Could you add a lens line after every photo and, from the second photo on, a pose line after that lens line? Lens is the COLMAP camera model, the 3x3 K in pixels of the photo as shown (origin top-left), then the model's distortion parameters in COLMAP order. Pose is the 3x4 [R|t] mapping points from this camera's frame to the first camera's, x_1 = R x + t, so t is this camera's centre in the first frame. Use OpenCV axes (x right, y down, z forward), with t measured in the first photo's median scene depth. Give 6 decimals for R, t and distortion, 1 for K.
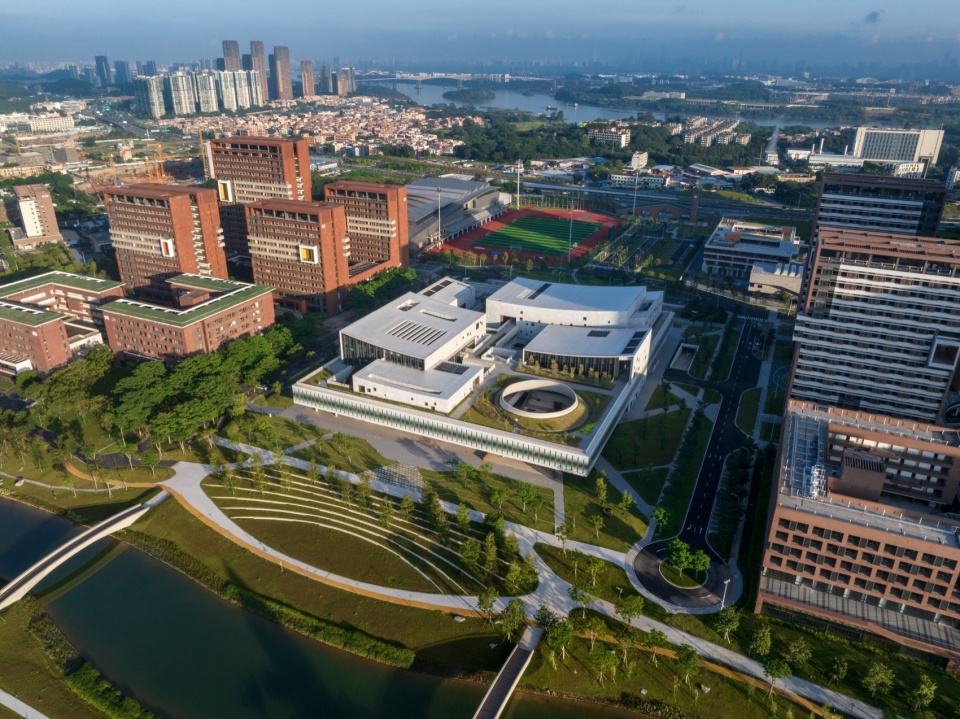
lens RADIAL K [[676.3, 0, 480.0], [0, 676.3, 359.5], [0, 0, 1]] dist [-0.037478, 0.004774]
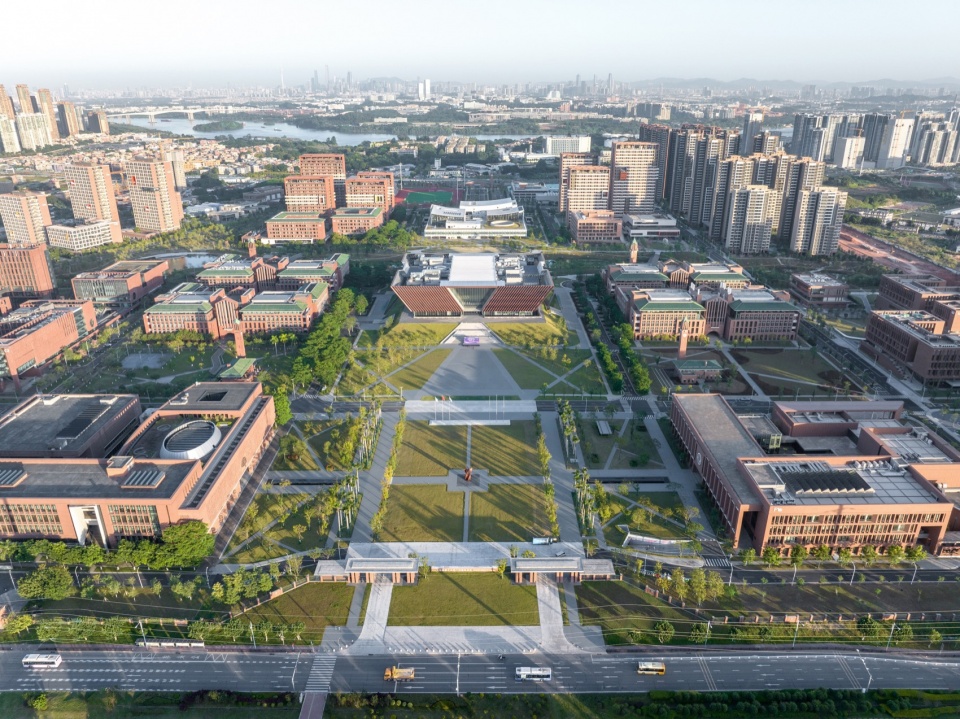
lens RADIAL K [[676.3, 0, 480.0], [0, 676.3, 359.5], [0, 0, 1]] dist [-0.037478, 0.004774]
pose [[0.904716, -0.170276, 0.390505, -0.194613], [0.181390, 0.983374, 0.008549, 0.090644], [-0.385469, 0.063099, 0.920561, -0.266782]]
